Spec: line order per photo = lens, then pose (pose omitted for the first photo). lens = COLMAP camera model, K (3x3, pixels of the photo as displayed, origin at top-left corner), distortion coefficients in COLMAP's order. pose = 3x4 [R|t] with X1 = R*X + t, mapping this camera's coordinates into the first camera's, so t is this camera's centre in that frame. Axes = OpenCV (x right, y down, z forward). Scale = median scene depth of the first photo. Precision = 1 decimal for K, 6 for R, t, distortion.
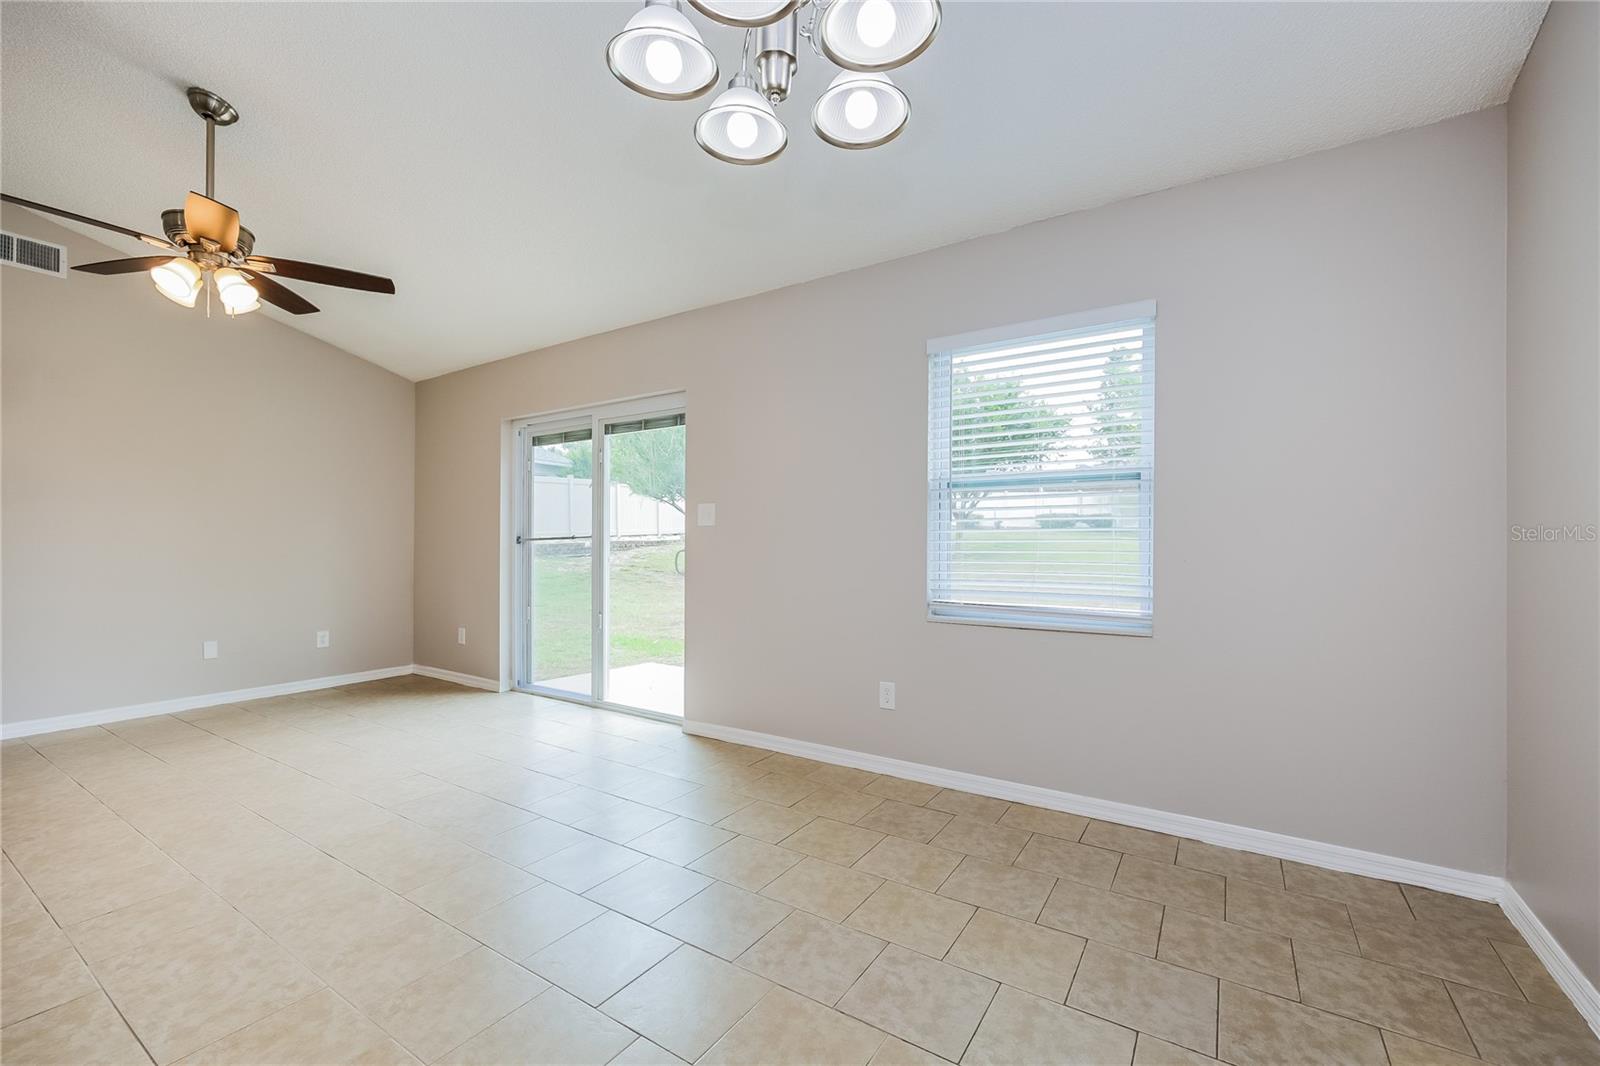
lens RADIAL K [[653.9, 0, 807.5], [0, 653.9, 542.7], [0, 0, 1]] dist [-0.000414, -0.000707]
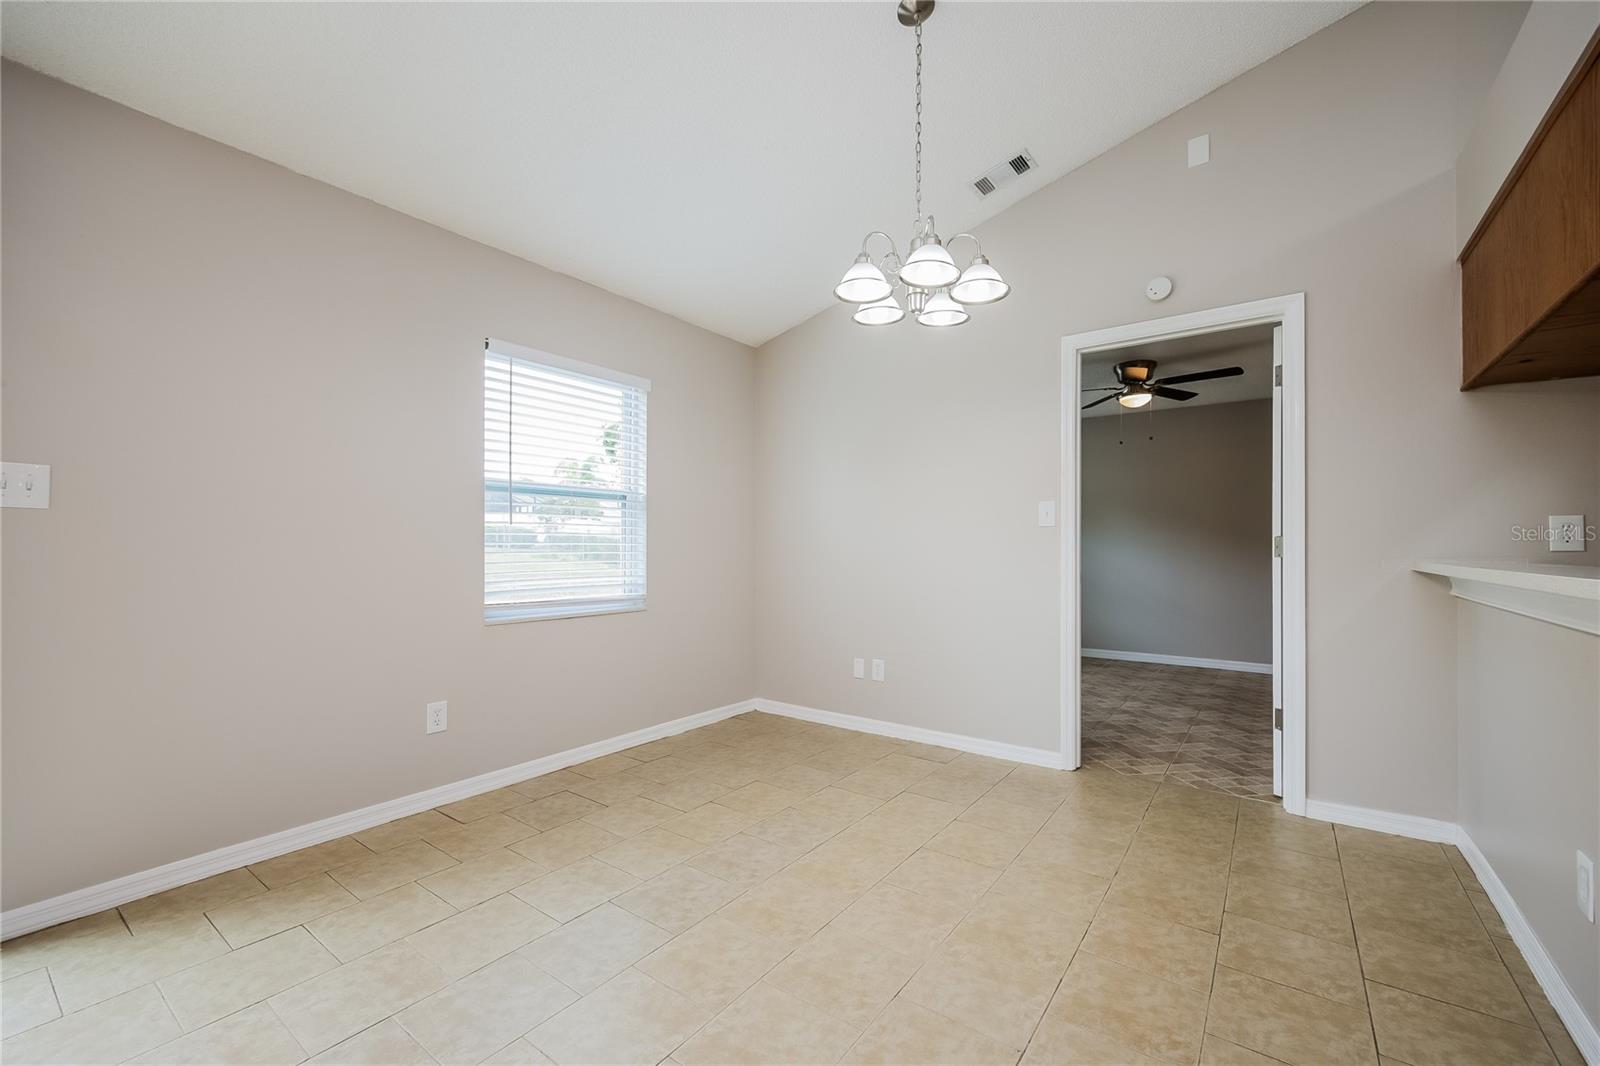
lens RADIAL K [[653.9, 0, 806.2], [0, 653.9, 545.3], [0, 0, 1]] dist [-0.000414, -0.000707]
pose [[0.056792, -0.000072, 0.998386, -0.852396], [-0.010172, 0.999948, 0.000651, -0.005595], [-0.998334, -0.010192, 0.056789, 0.526898]]
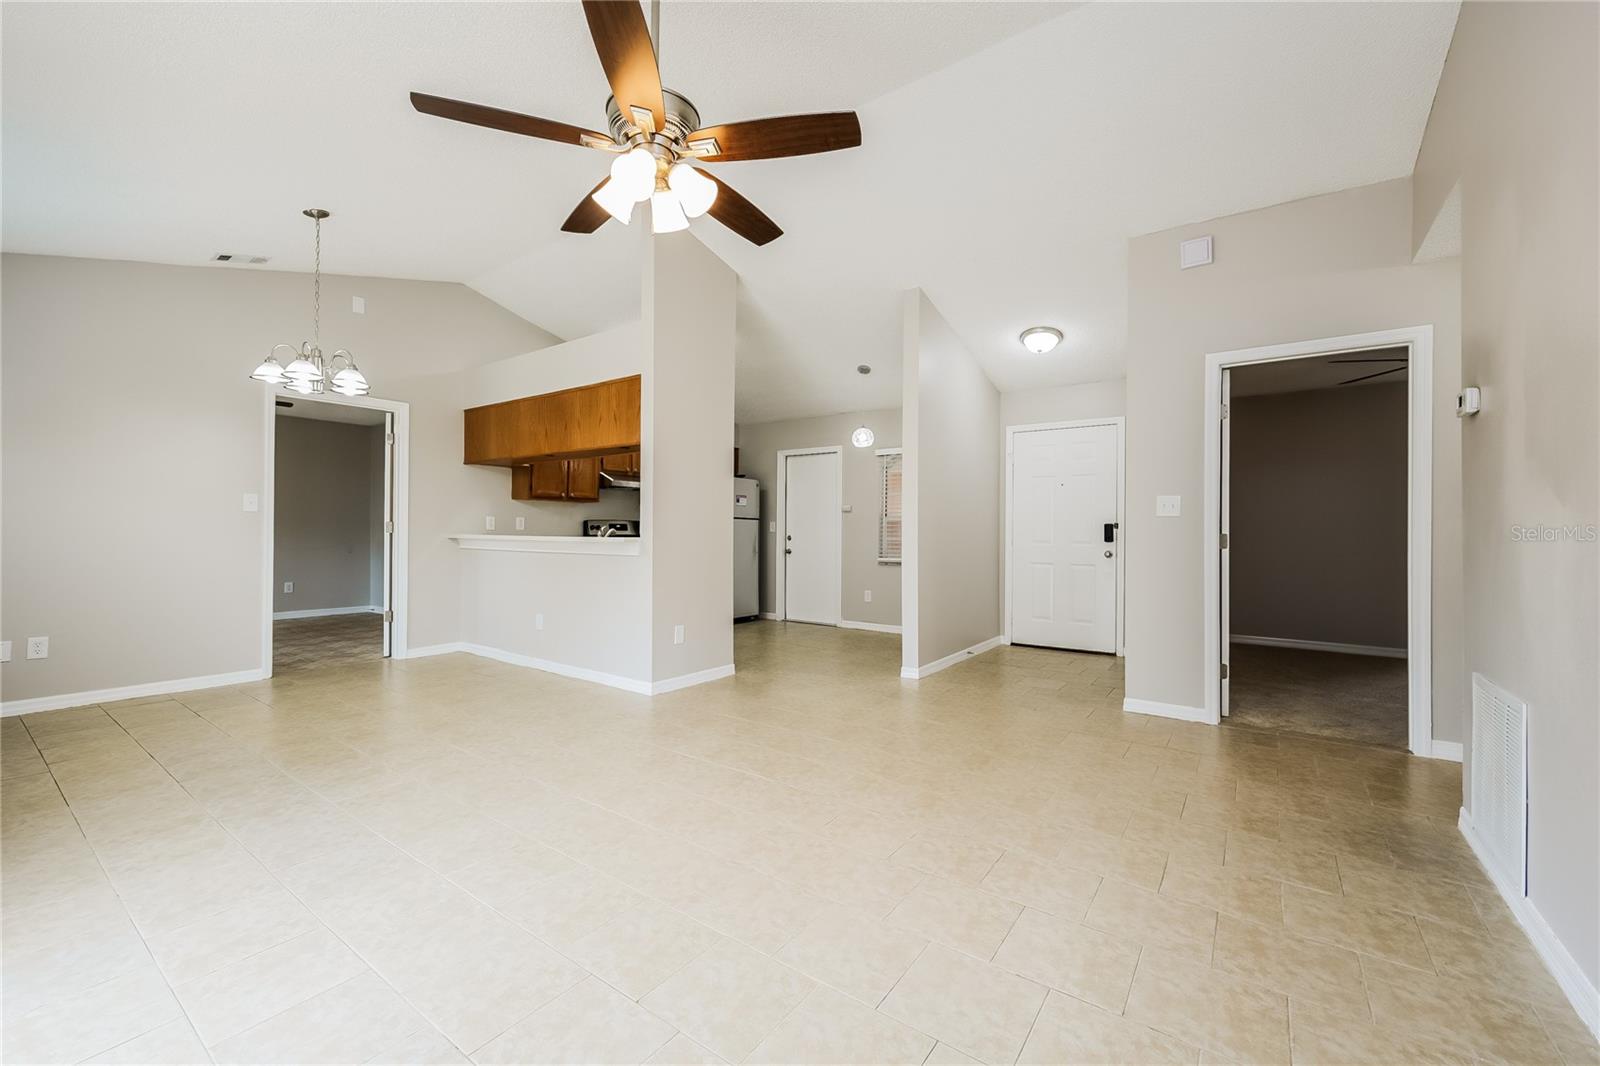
lens RADIAL K [[653.9, 0, 798.6], [0, 653.9, 530.9], [0, 0, 1]] dist [-0.000414, -0.000707]
pose [[-0.998211, -0.011224, 0.058724, -1.178490], [-0.011731, 0.999897, -0.008283, 0.004398], [-0.058625, -0.008957, -0.998240, 1.865940]]
